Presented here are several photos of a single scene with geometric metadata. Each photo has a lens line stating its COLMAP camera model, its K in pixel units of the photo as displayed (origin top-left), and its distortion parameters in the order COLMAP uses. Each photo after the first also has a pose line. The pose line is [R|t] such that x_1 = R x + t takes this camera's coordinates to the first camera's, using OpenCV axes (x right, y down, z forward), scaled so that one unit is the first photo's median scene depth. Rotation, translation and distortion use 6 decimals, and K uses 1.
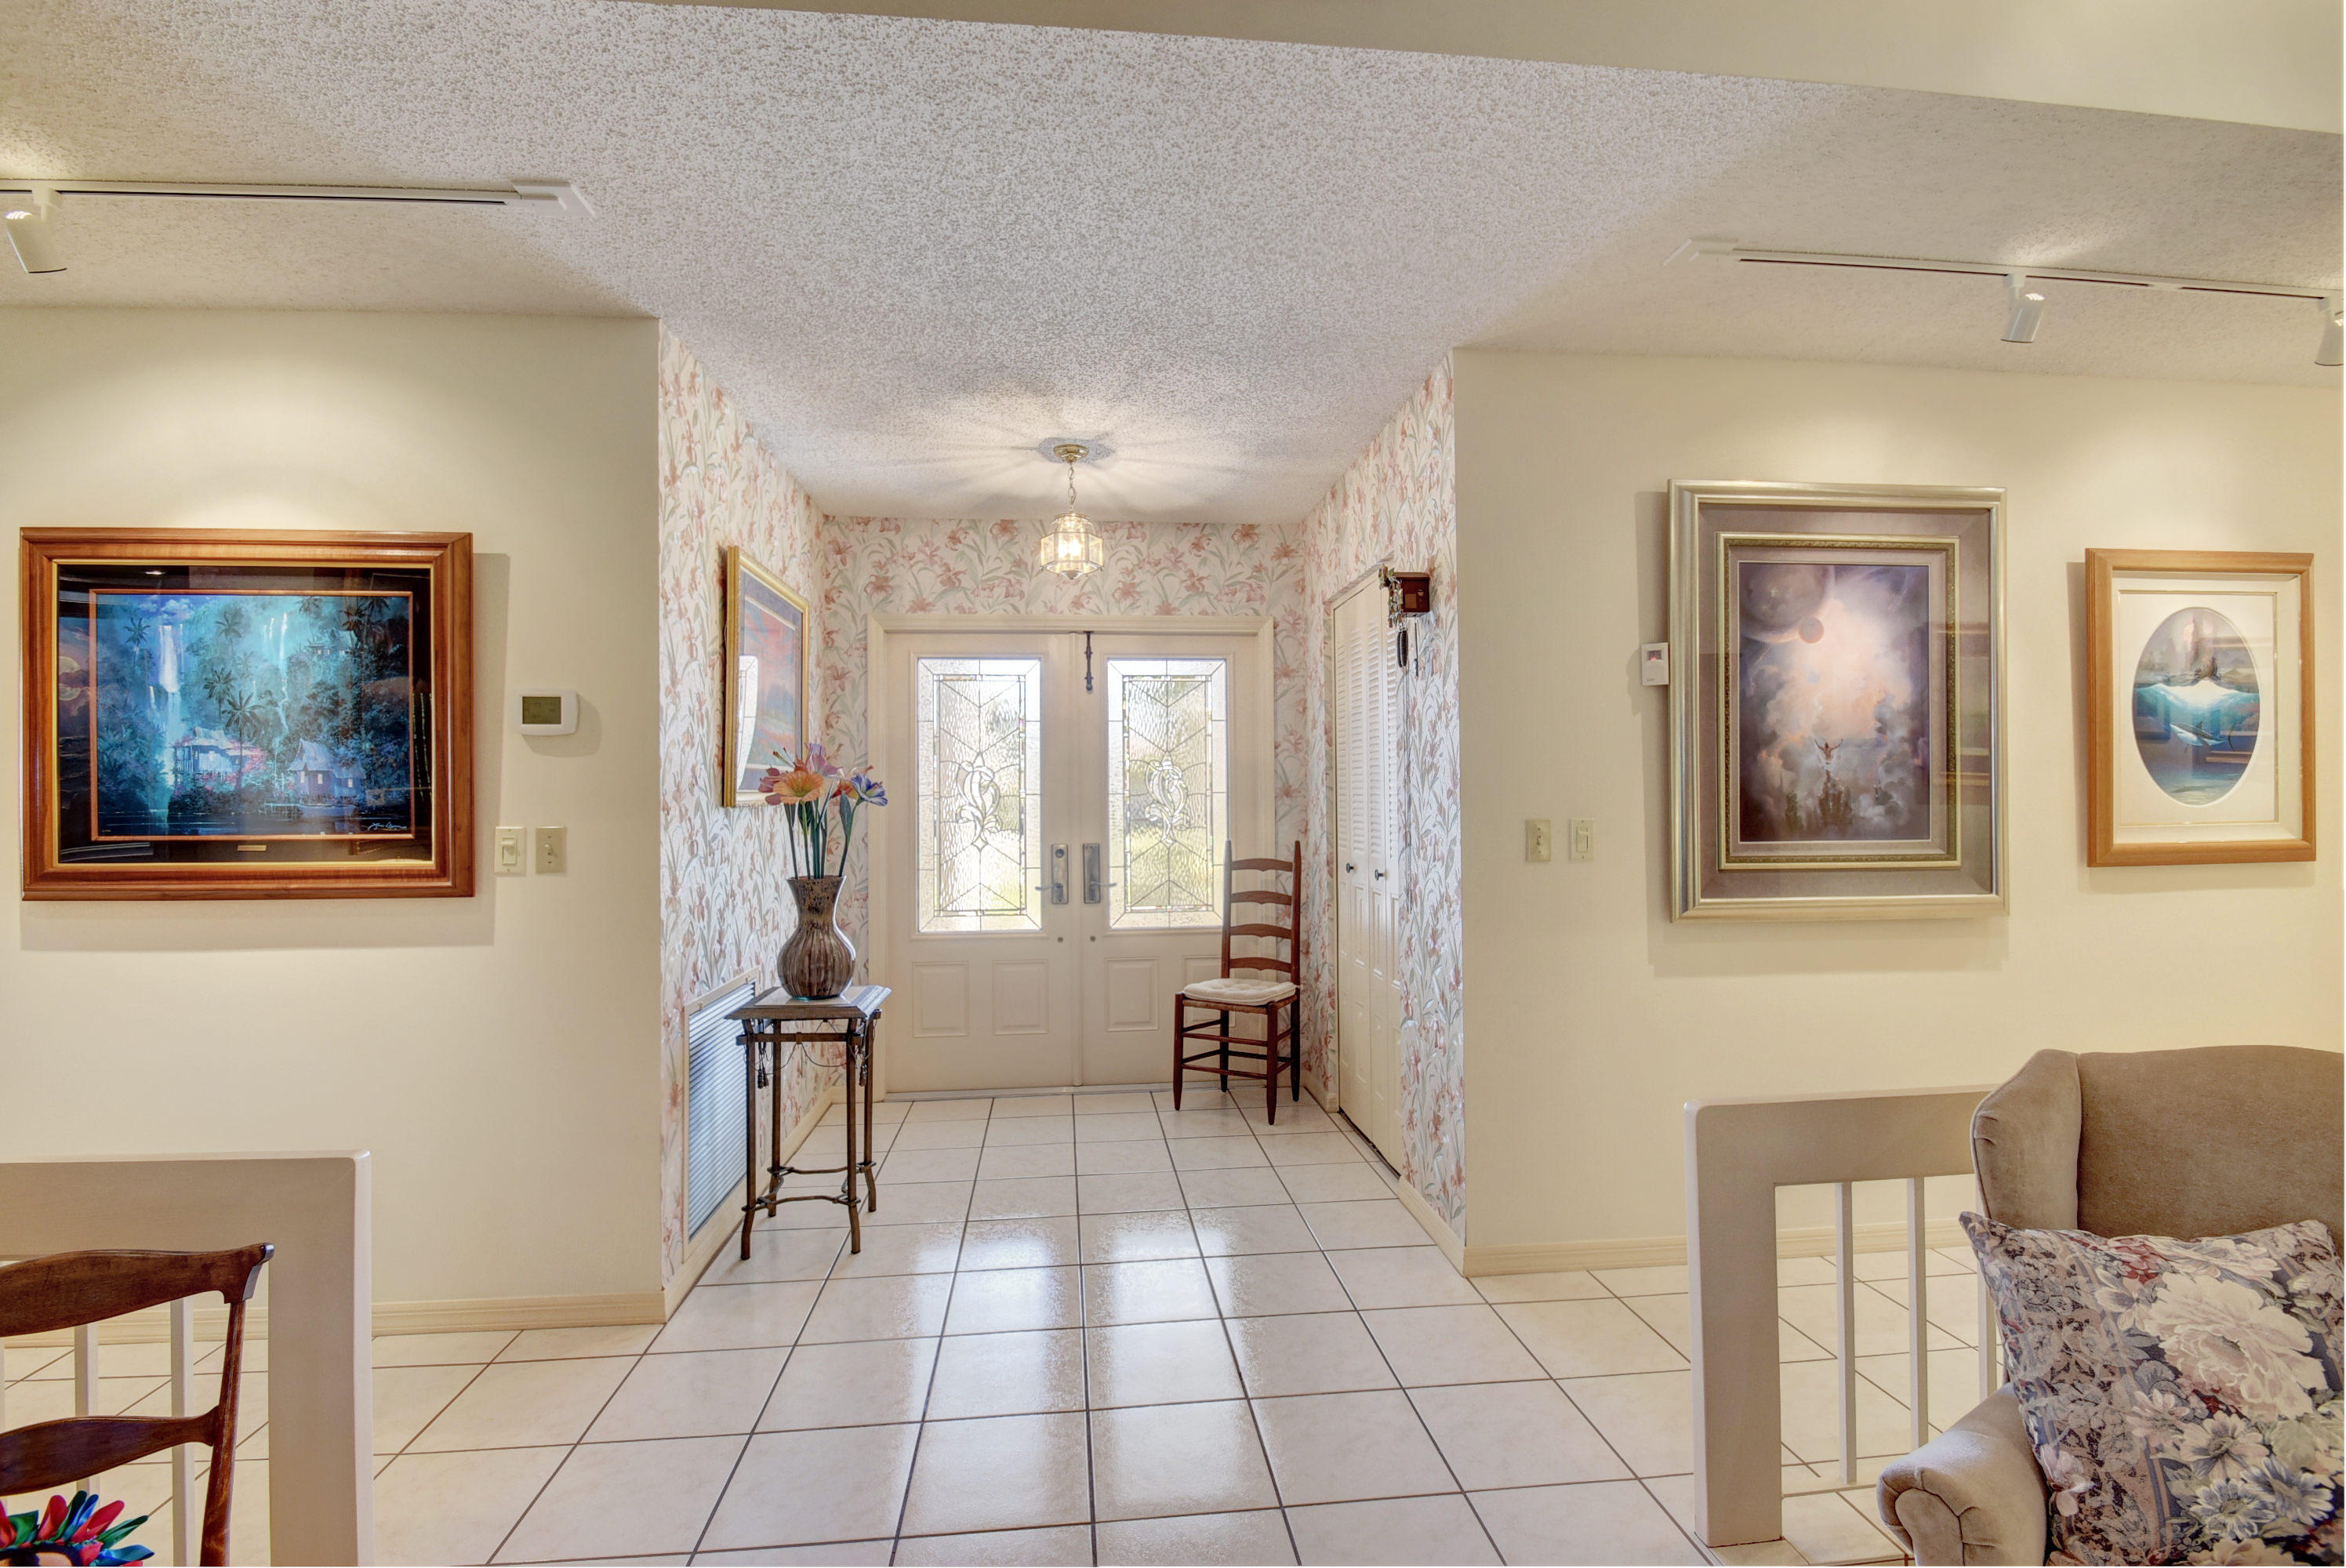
lens RADIAL K [[1025.7, 0, 1162.1], [0, 1025.7, 777.0], [0, 0, 1]] dist [0.000605, -0.010123]
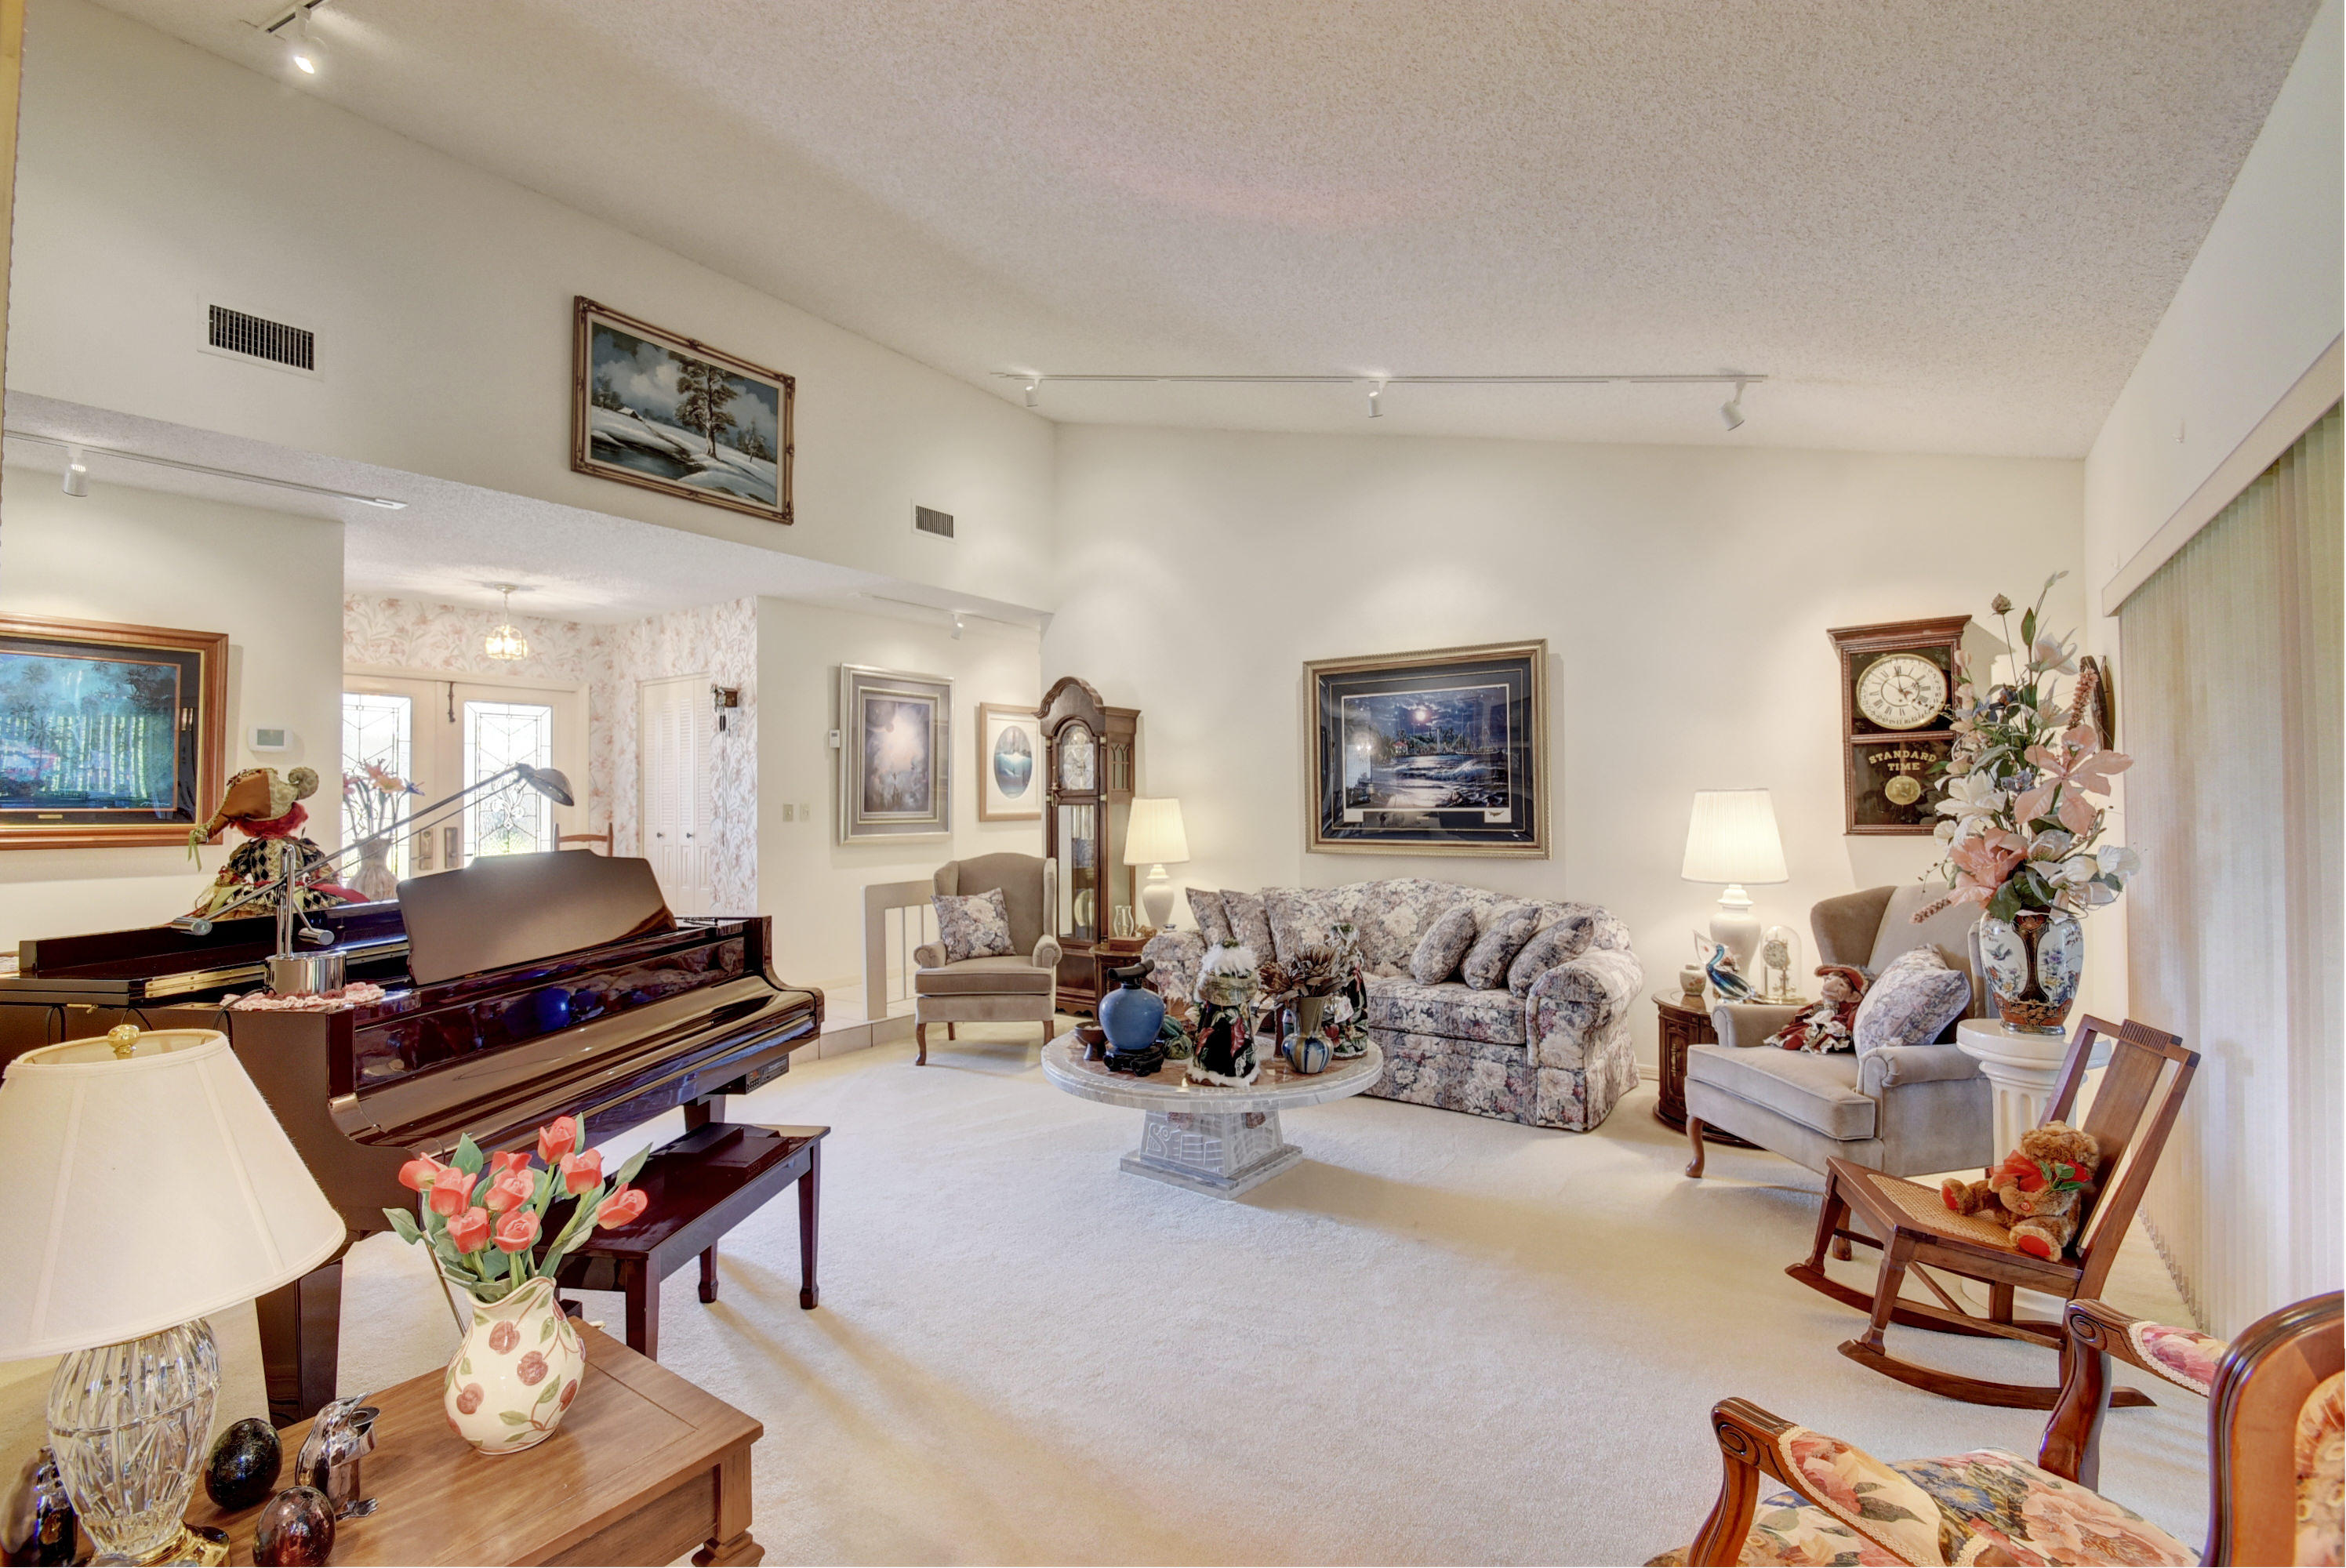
lens RADIAL K [[1025.7, 0, 1161.7], [0, 1025.7, 785.8], [0, 0, 1]] dist [0.000605, -0.010123]
pose [[0.656472, 0.013920, 0.754222, -0.812139], [-0.009304, 0.999903, -0.010356, 0.018067], [-0.754293, -0.000219, 0.656538, -1.137853]]
